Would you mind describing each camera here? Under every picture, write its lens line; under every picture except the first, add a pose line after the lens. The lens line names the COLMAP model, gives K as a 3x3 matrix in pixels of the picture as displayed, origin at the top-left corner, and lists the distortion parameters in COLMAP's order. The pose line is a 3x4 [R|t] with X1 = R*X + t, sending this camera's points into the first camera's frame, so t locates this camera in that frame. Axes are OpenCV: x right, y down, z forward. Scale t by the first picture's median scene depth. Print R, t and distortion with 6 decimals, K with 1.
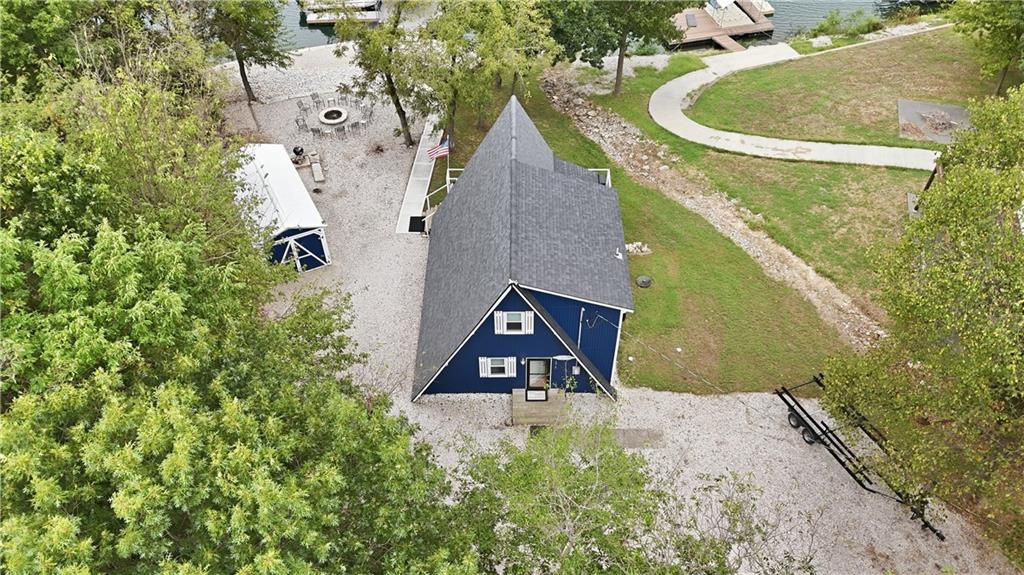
lens RADIAL K [[751.5, 0, 517.1], [0, 751.5, 287.8], [0, 0, 1]] dist [0.093408, -0.095741]
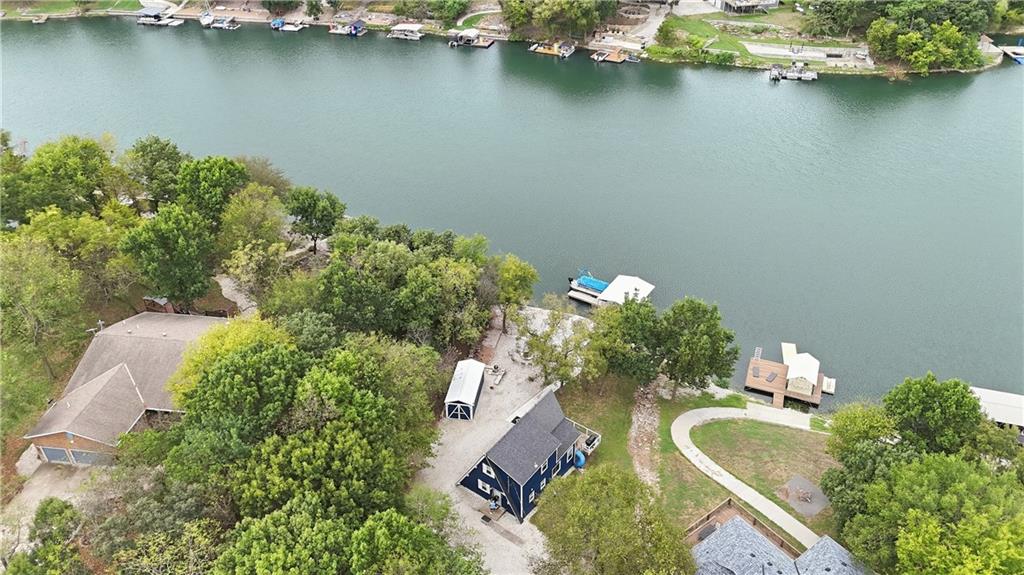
lens RADIAL K [[751.5, 0, 517.1], [0, 751.5, 287.8], [0, 0, 1]] dist [0.093408, -0.095741]
pose [[0.808424, 0.336262, -0.483093, 0.768664], [-0.429837, 0.897973, -0.094260, -0.217599], [0.402108, 0.283854, 0.870480, -0.978002]]
